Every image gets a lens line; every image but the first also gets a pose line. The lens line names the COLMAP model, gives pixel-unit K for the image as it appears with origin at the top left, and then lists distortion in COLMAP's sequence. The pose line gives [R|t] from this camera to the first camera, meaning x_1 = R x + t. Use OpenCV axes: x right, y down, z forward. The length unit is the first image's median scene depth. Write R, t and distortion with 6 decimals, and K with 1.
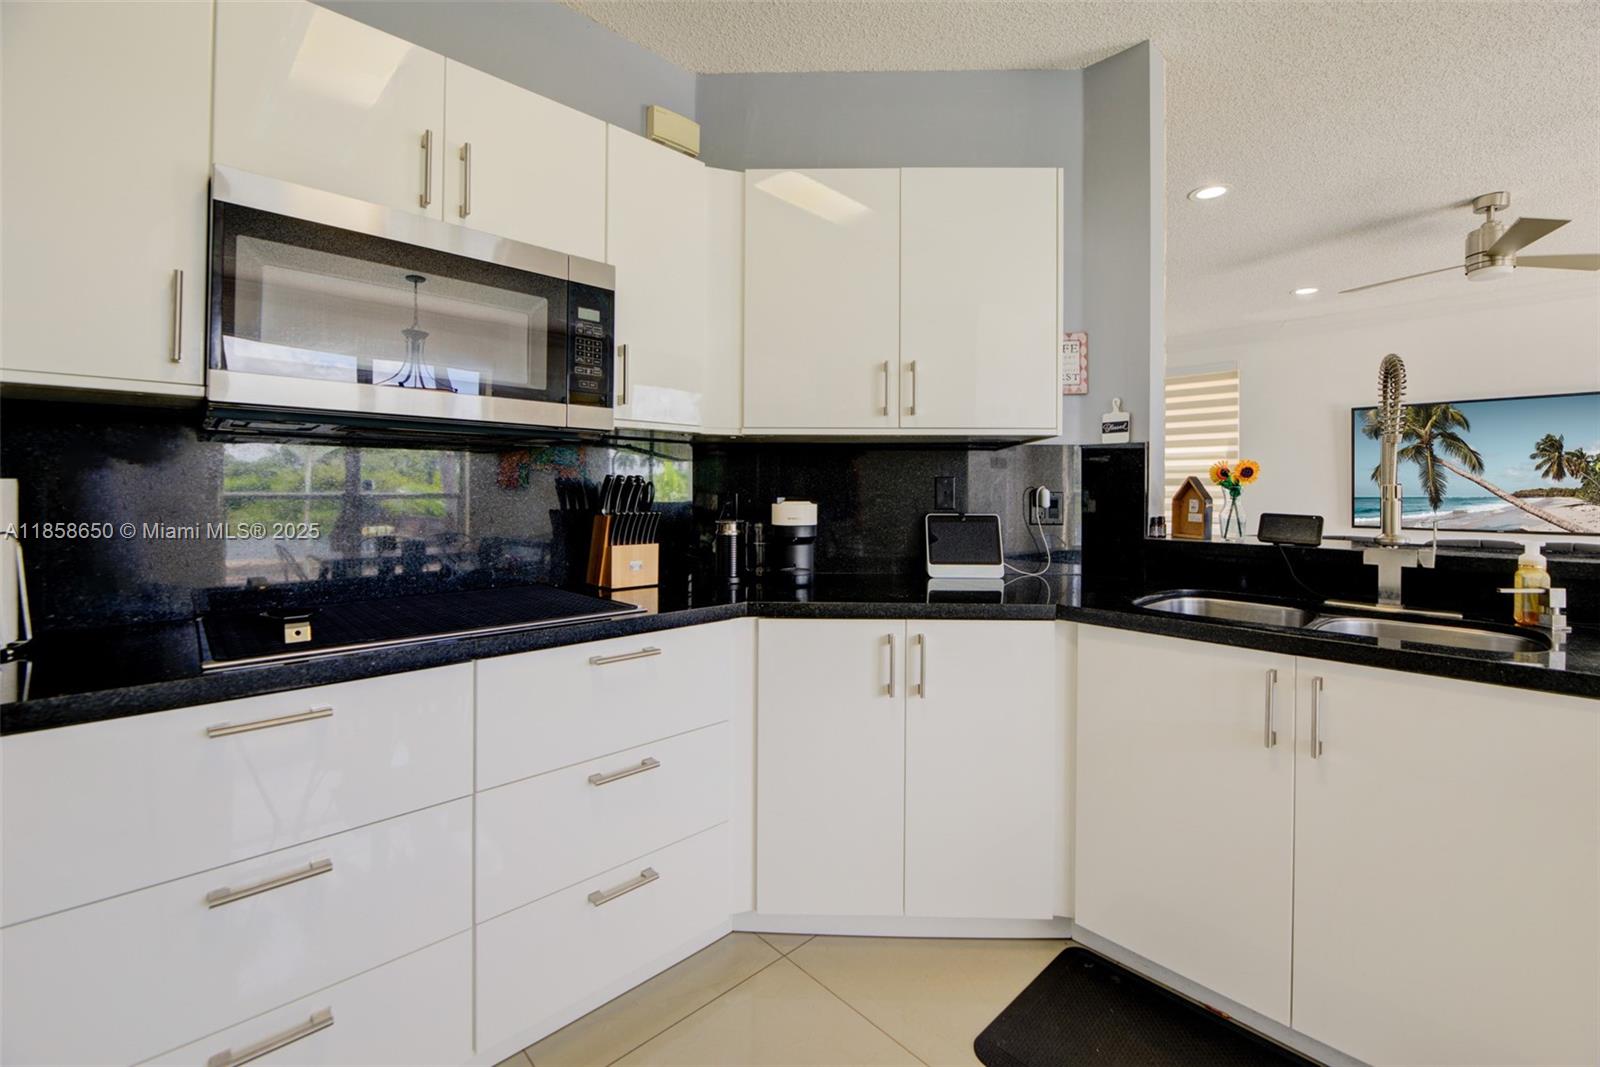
lens RADIAL K [[675.8, 0, 822.5], [0, 675.8, 491.4], [0, 0, 1]] dist [-0.008701, -0.000498]
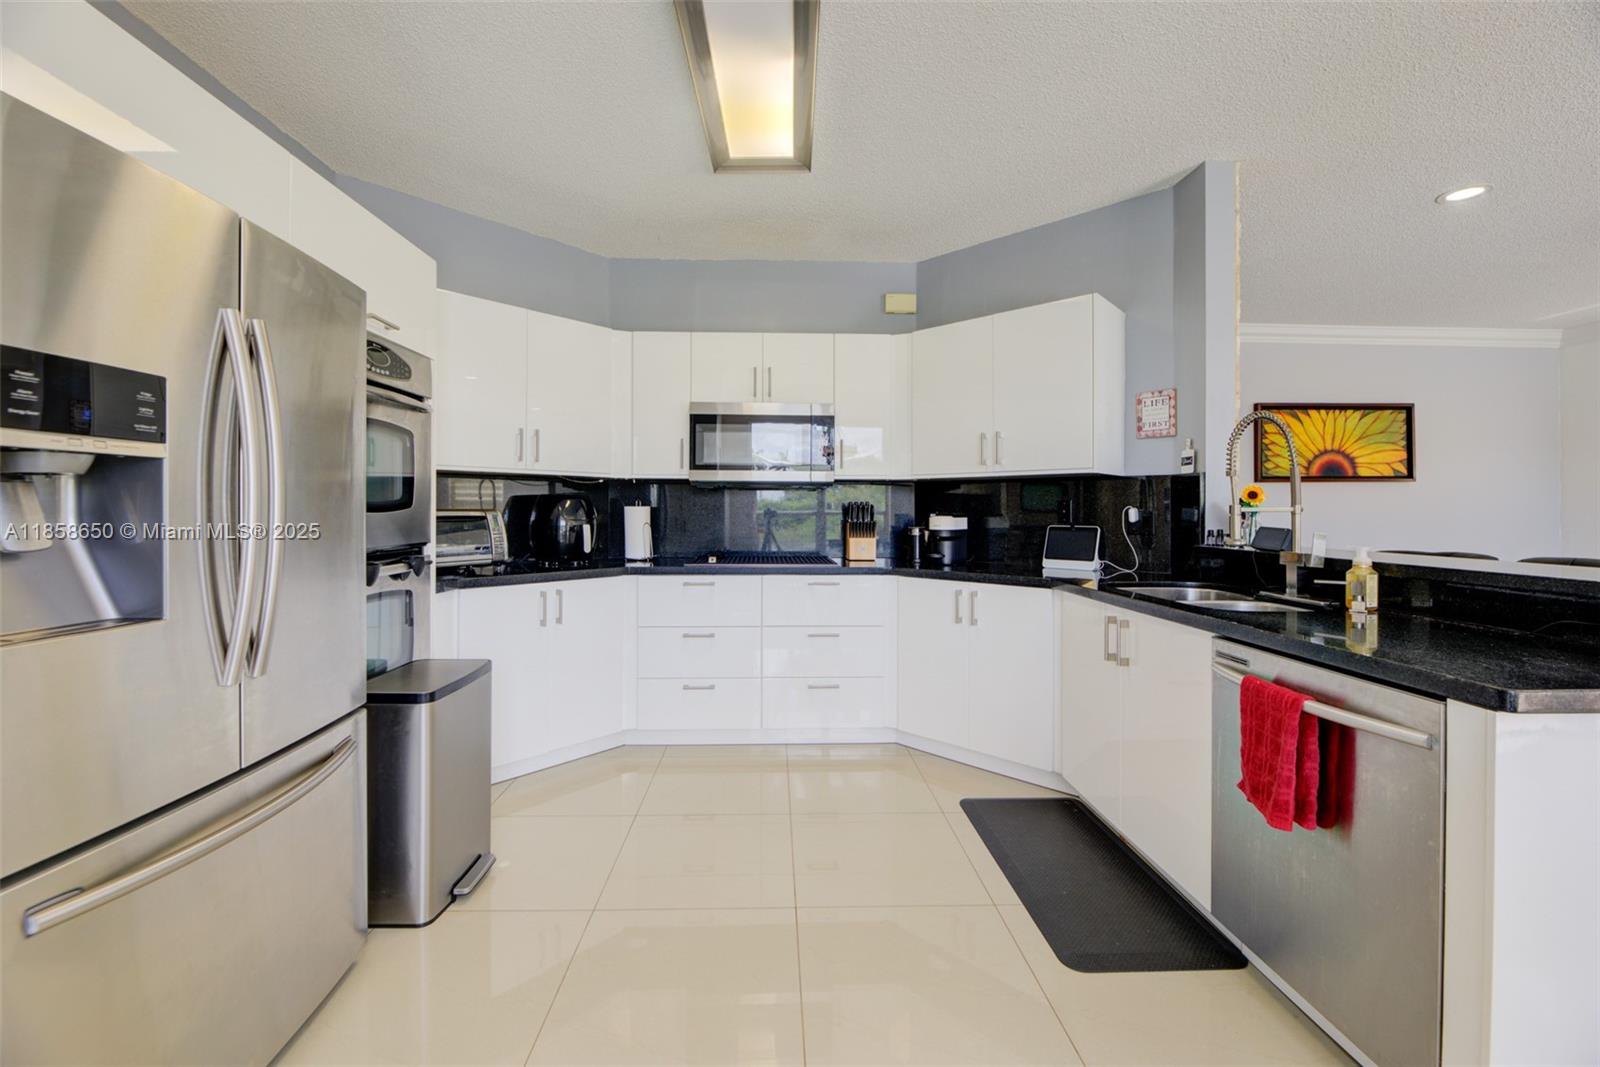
lens RADIAL K [[675.8, 0, 799.0], [0, 675.8, 530.5], [0, 0, 1]] dist [-0.008701, -0.000498]
pose [[0.743951, 0.018187, -0.667986, 0.818201], [-0.003019, 0.999711, 0.023856, 0.011453], [0.668227, -0.015731, 0.743791, -0.518381]]
